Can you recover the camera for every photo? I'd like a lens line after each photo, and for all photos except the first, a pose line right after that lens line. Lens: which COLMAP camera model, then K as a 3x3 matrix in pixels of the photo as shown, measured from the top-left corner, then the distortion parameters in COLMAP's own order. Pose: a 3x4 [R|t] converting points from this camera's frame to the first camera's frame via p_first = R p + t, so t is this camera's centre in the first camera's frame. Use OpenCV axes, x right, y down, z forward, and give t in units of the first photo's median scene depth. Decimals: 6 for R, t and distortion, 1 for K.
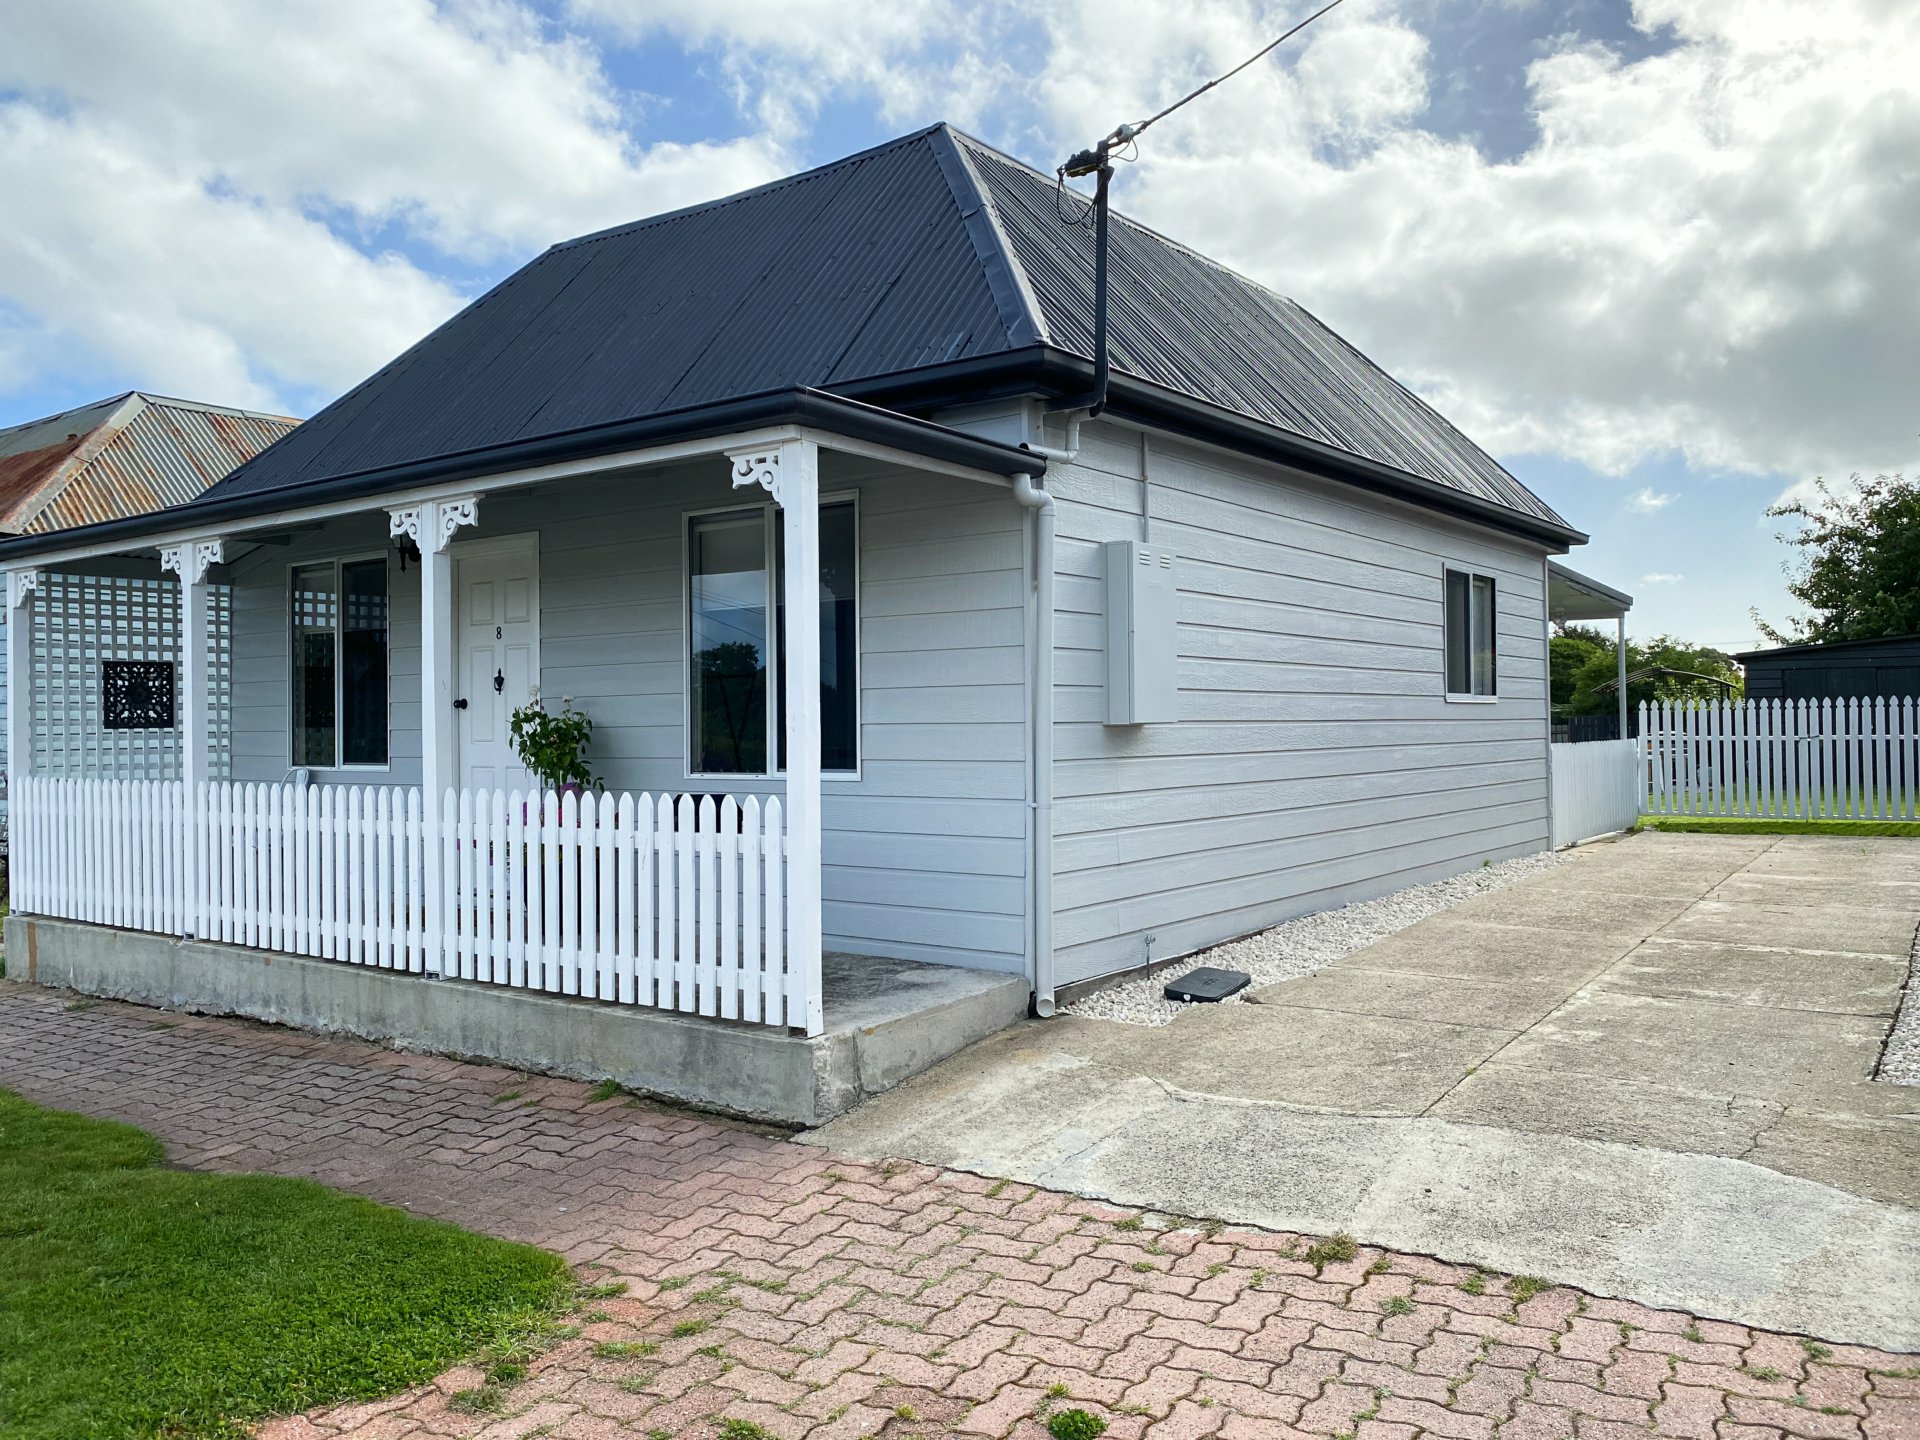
lens RADIAL K [[1461.7, 0, 966.5], [0, 1461.7, 717.3], [0, 0, 1]] dist [0.040148, -0.023917]
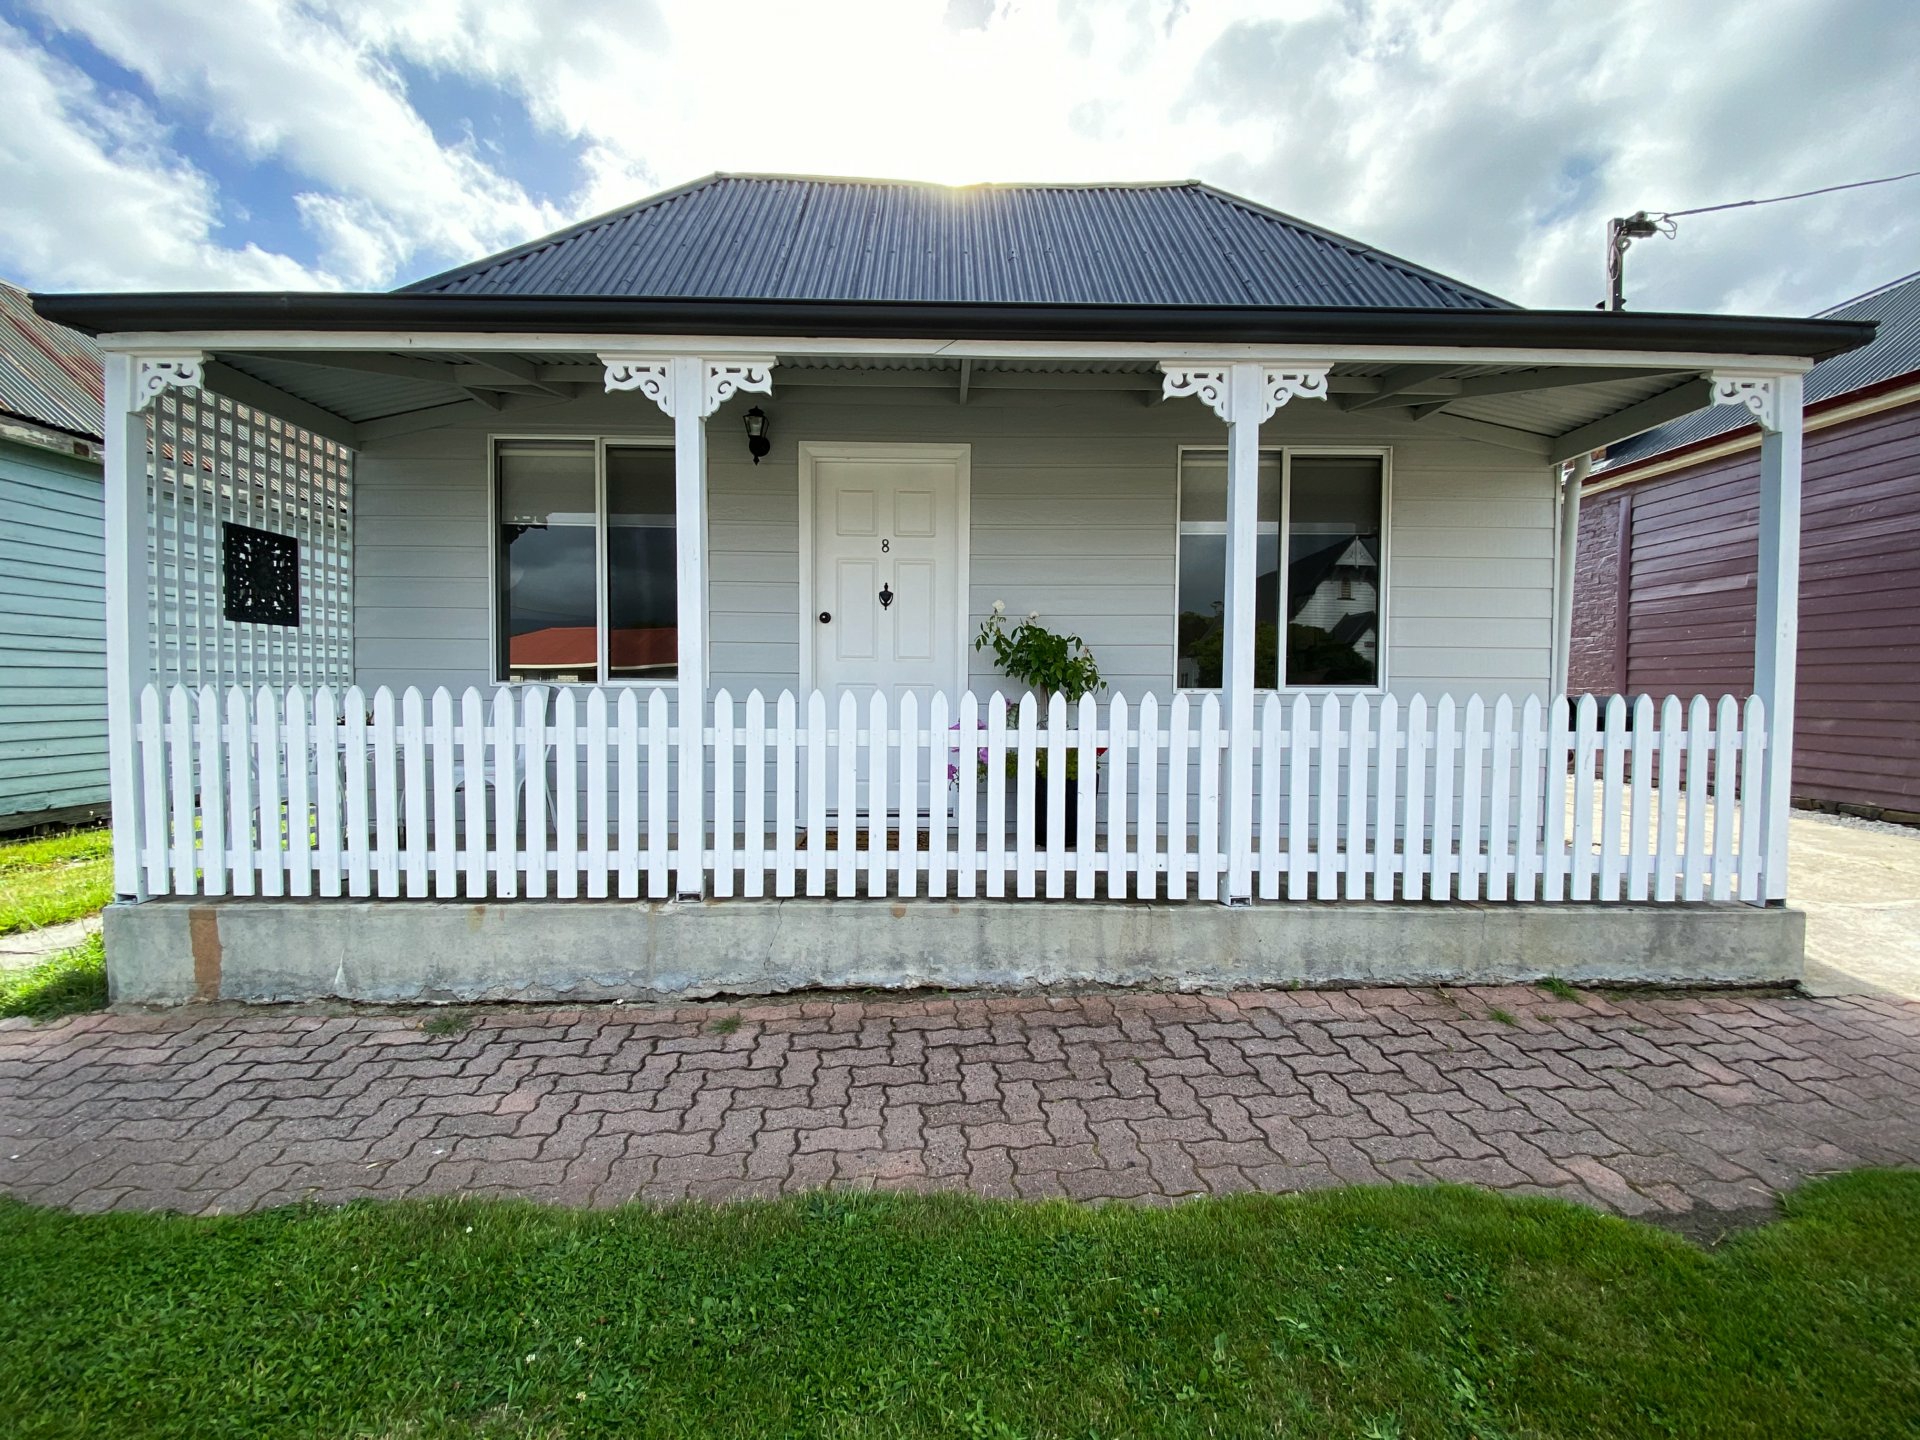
lens RADIAL K [[787.2, 0, 957.0], [0, 787.2, 724.6], [0, 0, 1]] dist [0.004005, -0.001485]
pose [[0.792897, -0.009890, 0.609276, -0.710188], [-0.019552, 0.998941, 0.041660, 0.045861], [-0.609042, -0.044945, 0.791863, 0.652806]]
